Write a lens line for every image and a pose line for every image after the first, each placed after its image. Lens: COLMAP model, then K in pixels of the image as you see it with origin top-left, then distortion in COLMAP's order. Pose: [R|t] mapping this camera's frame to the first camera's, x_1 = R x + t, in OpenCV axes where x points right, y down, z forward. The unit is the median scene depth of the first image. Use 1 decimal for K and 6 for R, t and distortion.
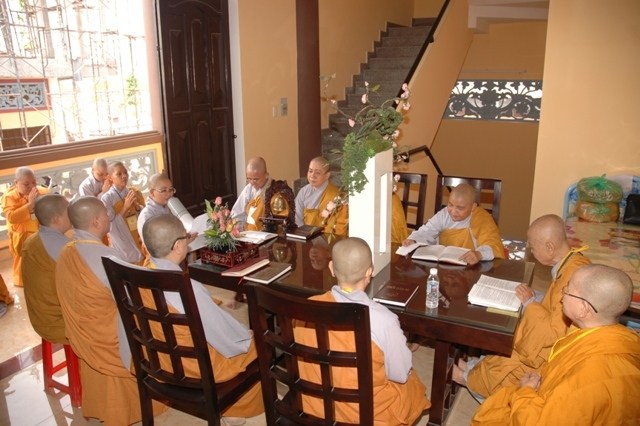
lens RADIAL K [[497.9, 0, 320.0], [0, 497.9, 213.0], [0, 0, 1]] dist [-0.102070, -0.000582]
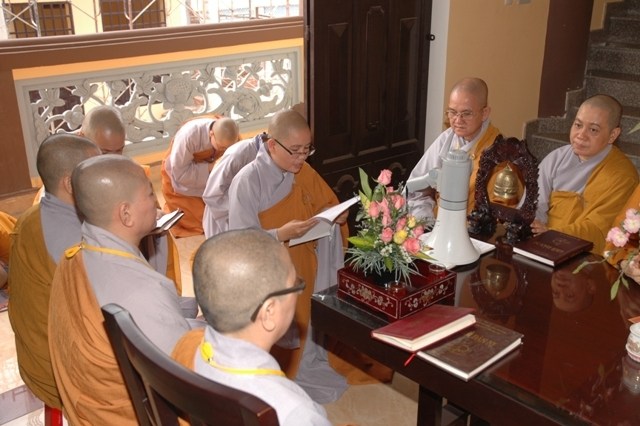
lens RADIAL K [[699.1, 0, 320.0], [0, 699.1, 213.0], [0, 0, 1]] dist [-0.089353, 0.012786]
pose [[0.947861, 0.131645, -0.290223, -0.053490], [-0.100373, 0.987664, 0.120187, -0.056201], [0.302465, -0.084790, 0.949382, 0.283593]]
